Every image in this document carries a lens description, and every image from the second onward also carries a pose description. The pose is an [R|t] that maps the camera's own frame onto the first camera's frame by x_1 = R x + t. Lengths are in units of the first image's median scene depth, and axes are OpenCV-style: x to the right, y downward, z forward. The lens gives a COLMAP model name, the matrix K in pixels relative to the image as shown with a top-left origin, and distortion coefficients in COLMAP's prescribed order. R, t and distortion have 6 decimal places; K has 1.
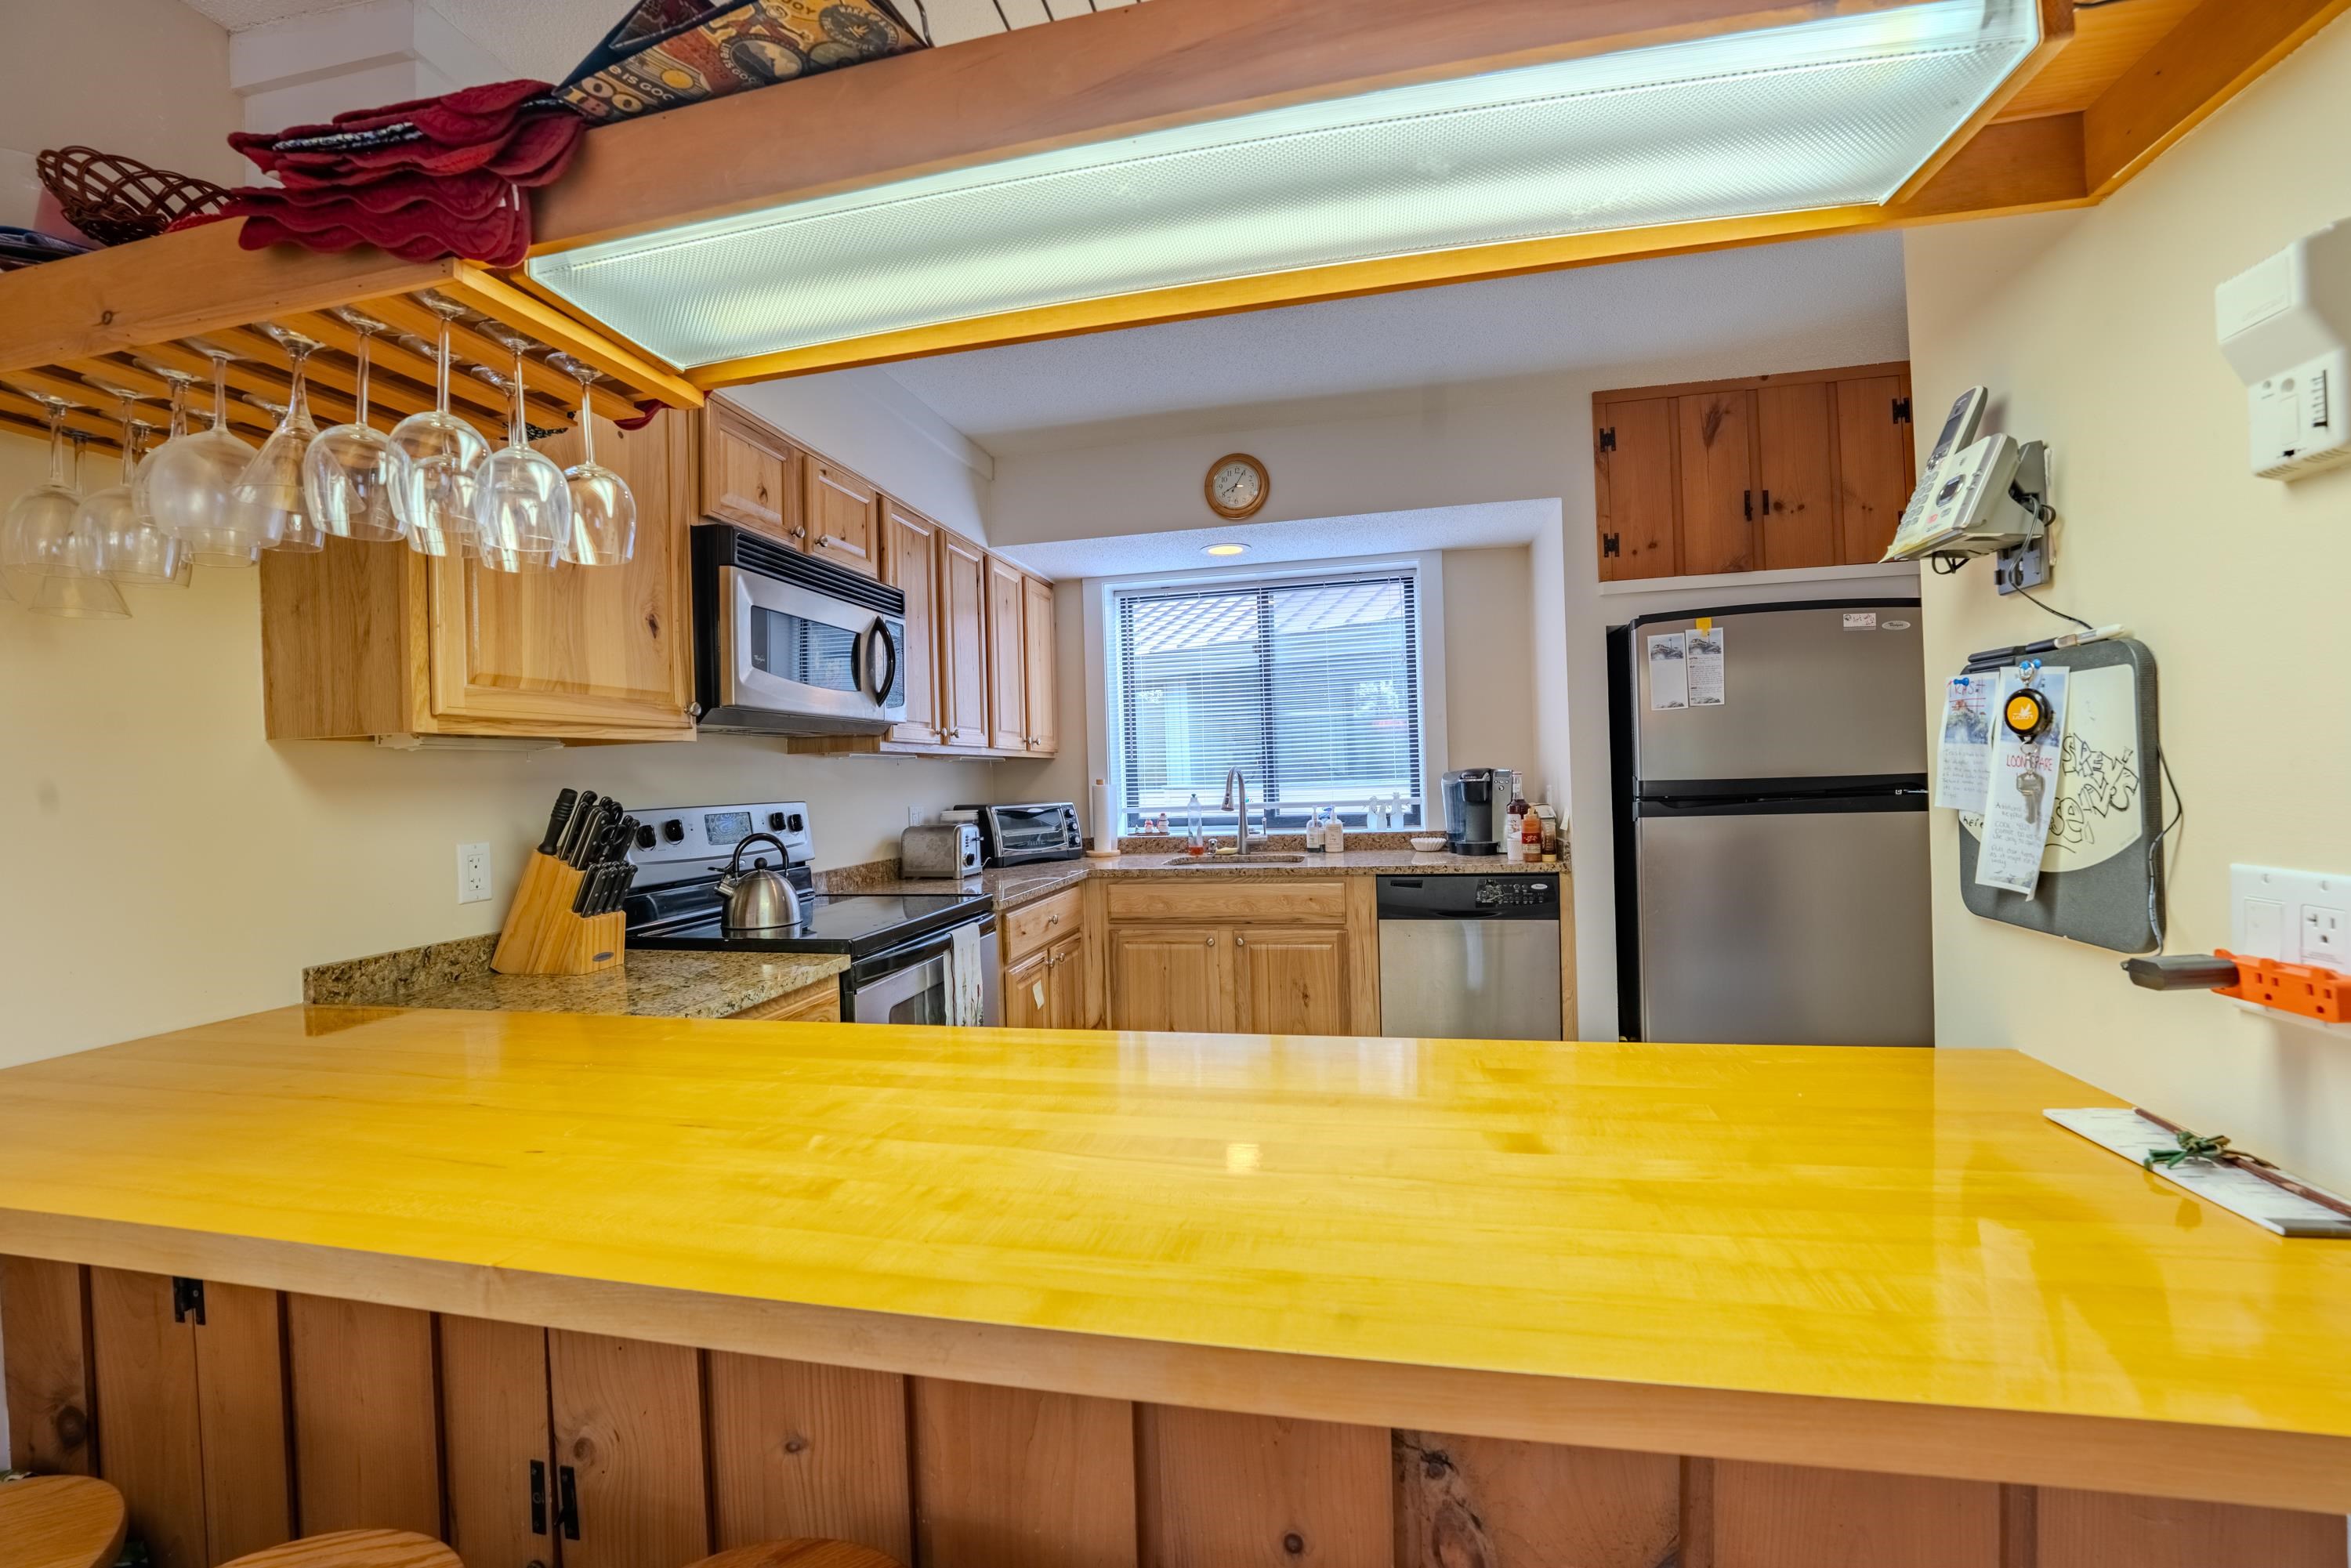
lens RADIAL K [[951.0, 0, 1168.4], [0, 951.0, 779.2], [0, 0, 1]] dist [-0.027103, 0.000178]
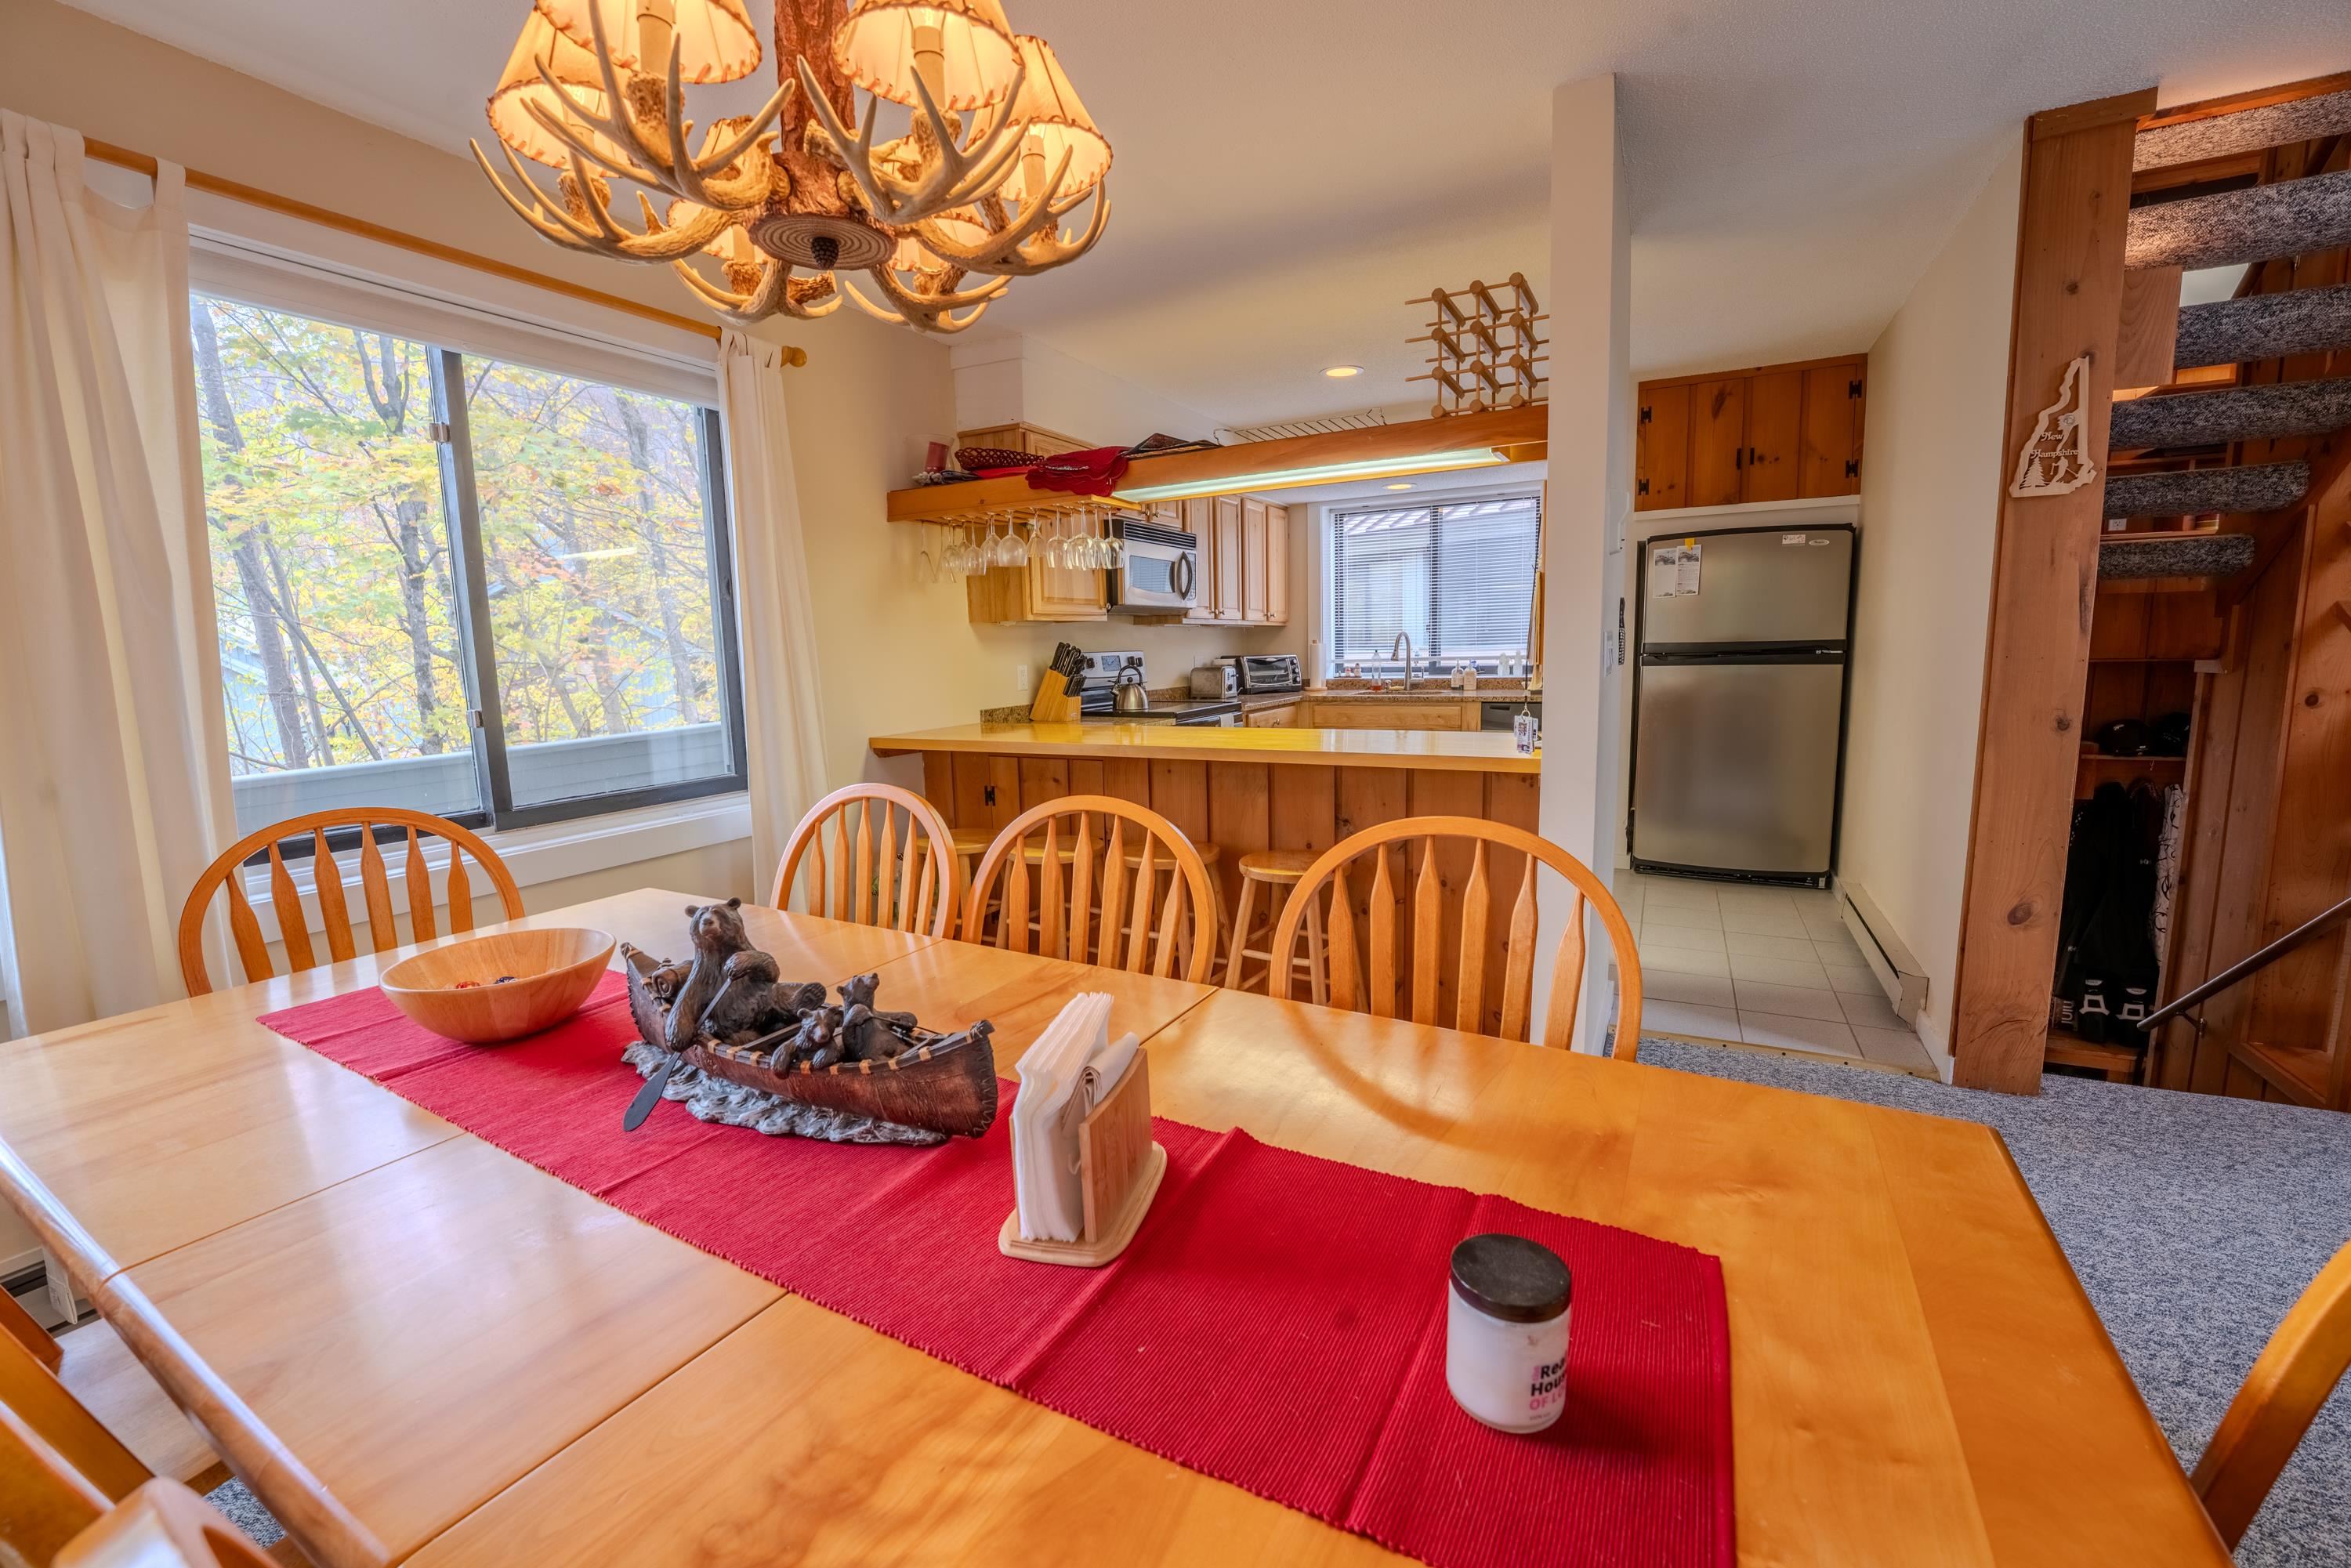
lens RADIAL K [[951.0, 0, 1178.2], [0, 951.0, 781.6], [0, 0, 1]] dist [-0.027103, 0.000178]
pose [[0.965614, 0.042142, -0.256542, 0.143213], [-0.004312, 0.989235, 0.146272, 0.002992], [0.259944, -0.140136, 0.955401, -0.665255]]
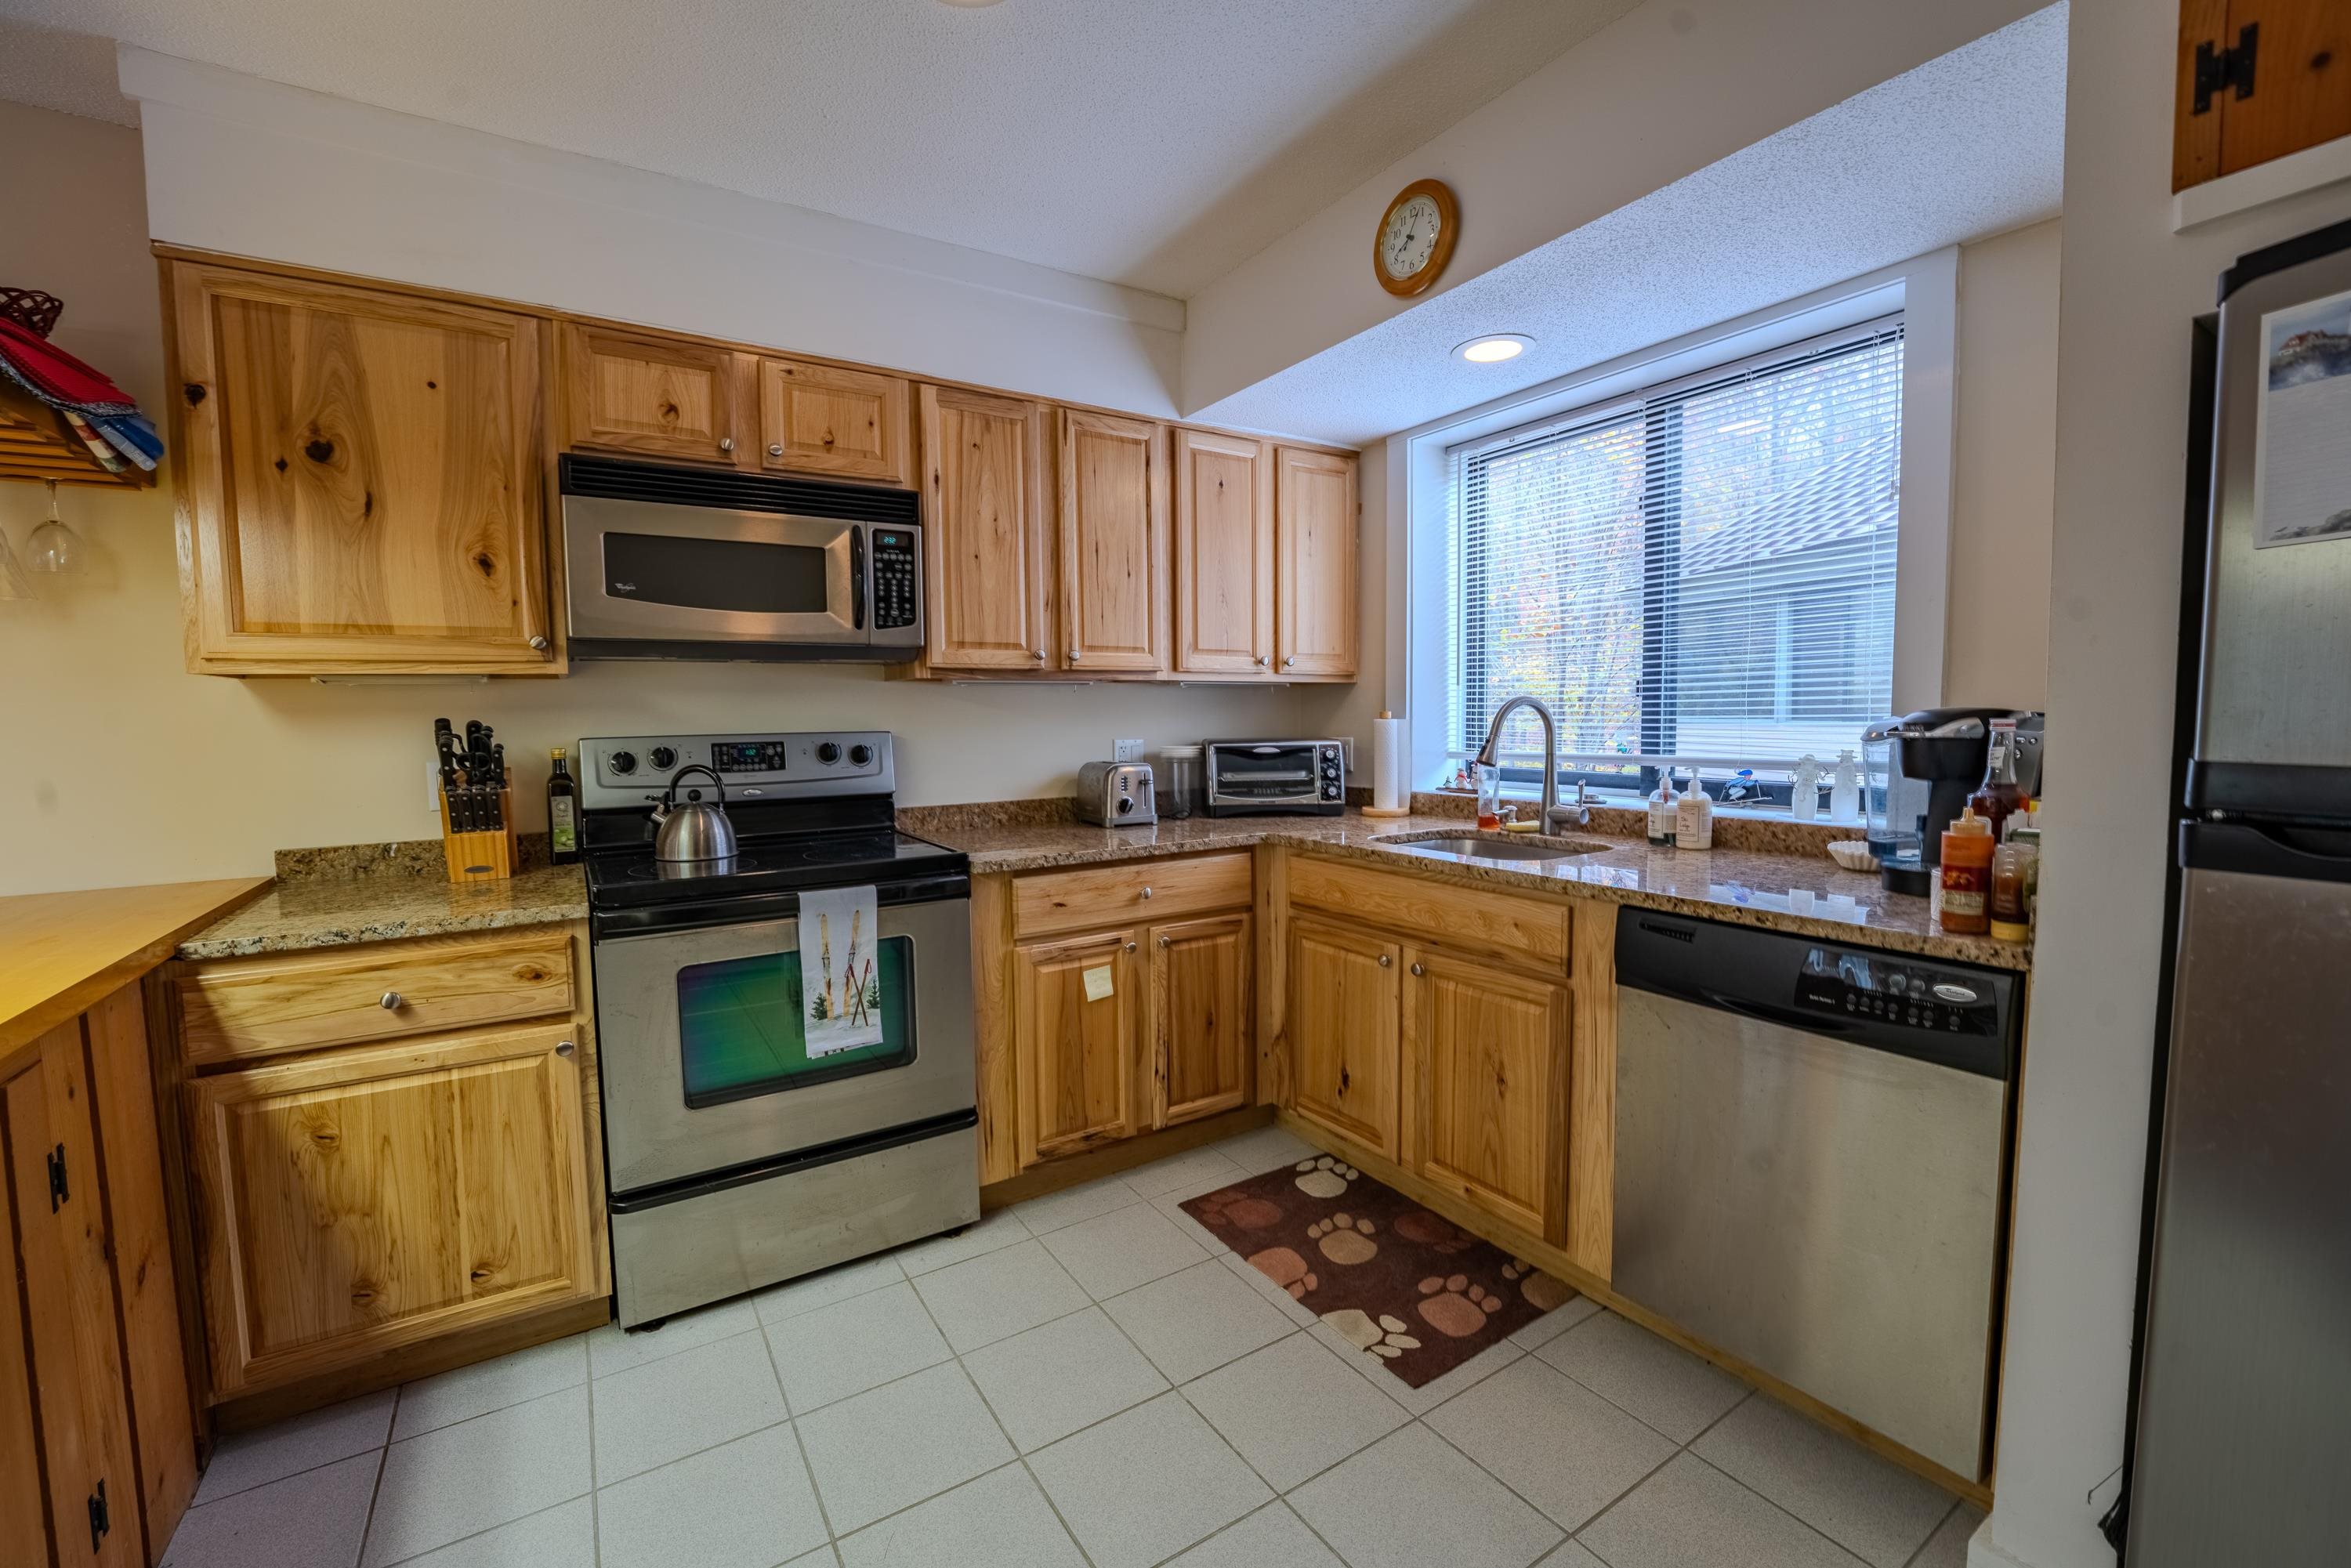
lens RADIAL K [[951.0, 0, 1175.2], [0, 951.0, 777.7], [0, 0, 1]] dist [-0.027103, 0.000178]
pose [[0.705120, 0.070567, -0.705568, 0.417655], [-0.011170, 0.996018, 0.088454, -0.015171], [0.709000, -0.054489, 0.703101, 0.447140]]
